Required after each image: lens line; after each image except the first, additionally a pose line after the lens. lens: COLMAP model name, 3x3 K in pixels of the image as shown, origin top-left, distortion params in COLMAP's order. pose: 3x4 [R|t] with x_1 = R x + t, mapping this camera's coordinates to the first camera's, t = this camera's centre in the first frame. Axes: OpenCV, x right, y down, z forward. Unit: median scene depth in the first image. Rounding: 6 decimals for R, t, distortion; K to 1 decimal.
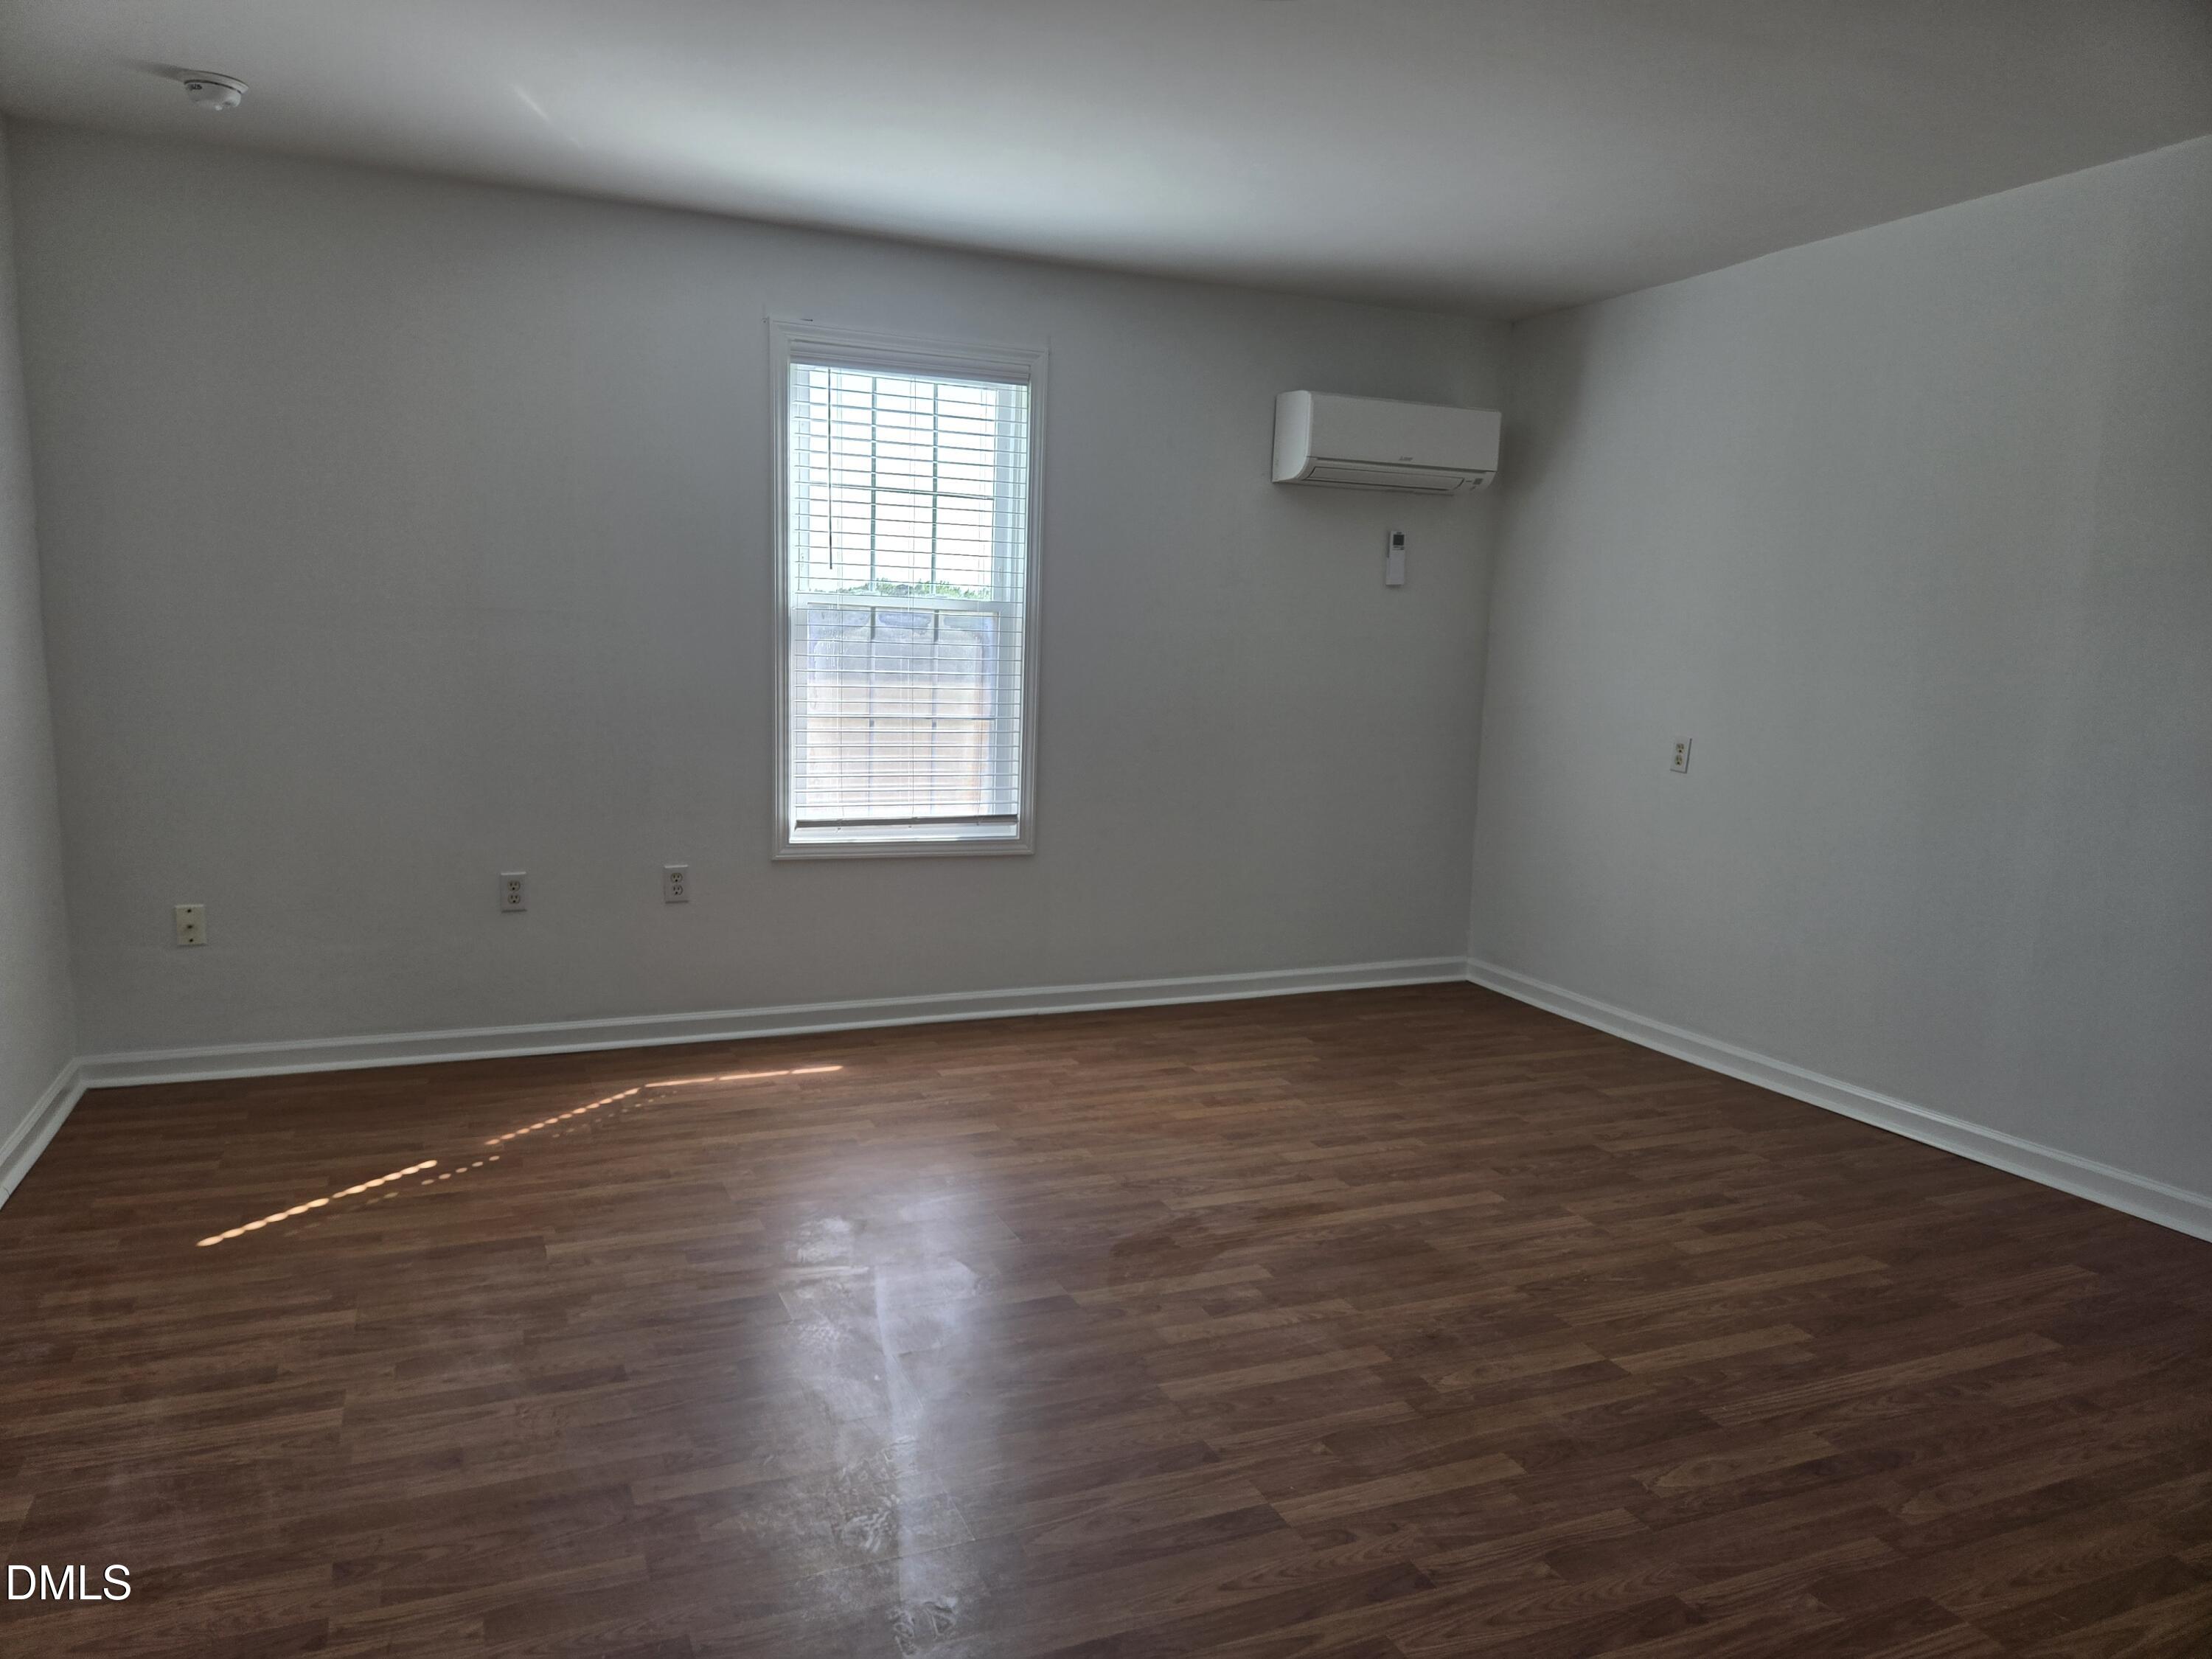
lens RADIAL K [[1491.8, 0, 1104.0], [0, 1491.8, 830.0], [0, 0, 1]] dist [0.007933, -0.012550]
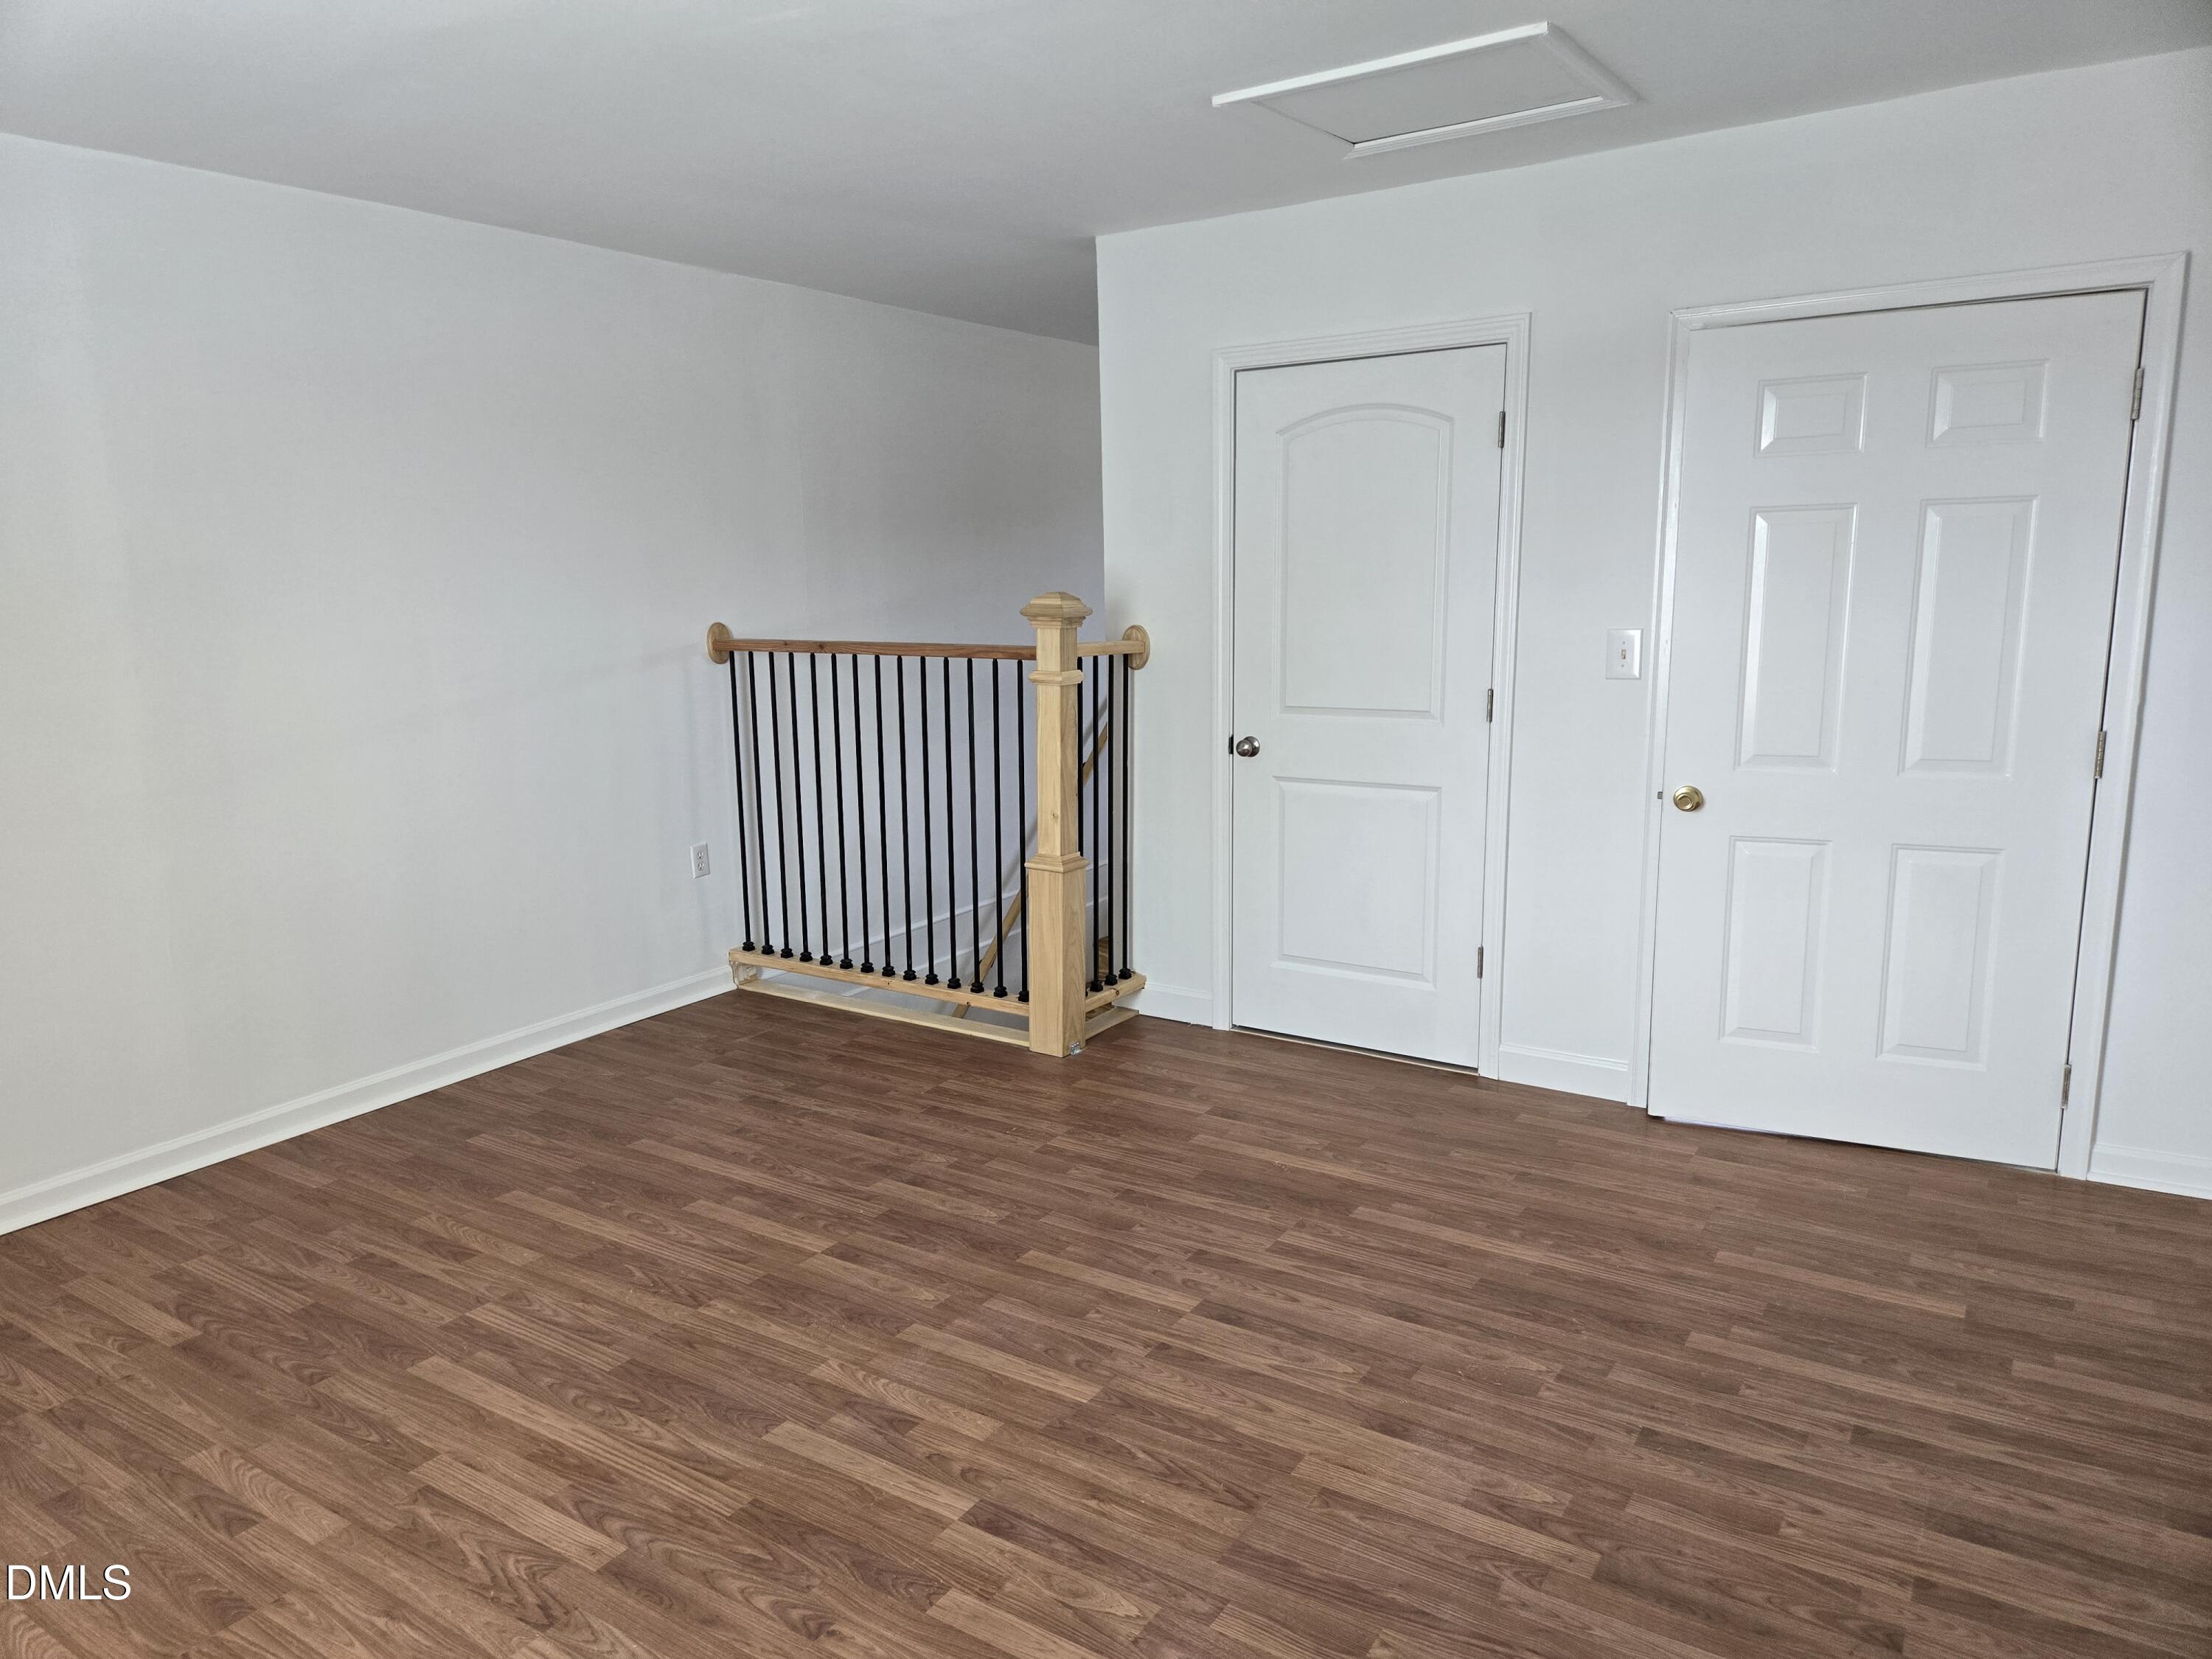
lens RADIAL K [[1491.8, 0, 1104.9], [0, 1491.8, 832.3], [0, 0, 1]] dist [0.007933, -0.012550]
pose [[-0.556184, -0.162138, 0.815090, -0.664428], [0.110799, 0.957561, 0.266083, -0.241502], [-0.823640, 0.238302, -0.514615, 1.283999]]
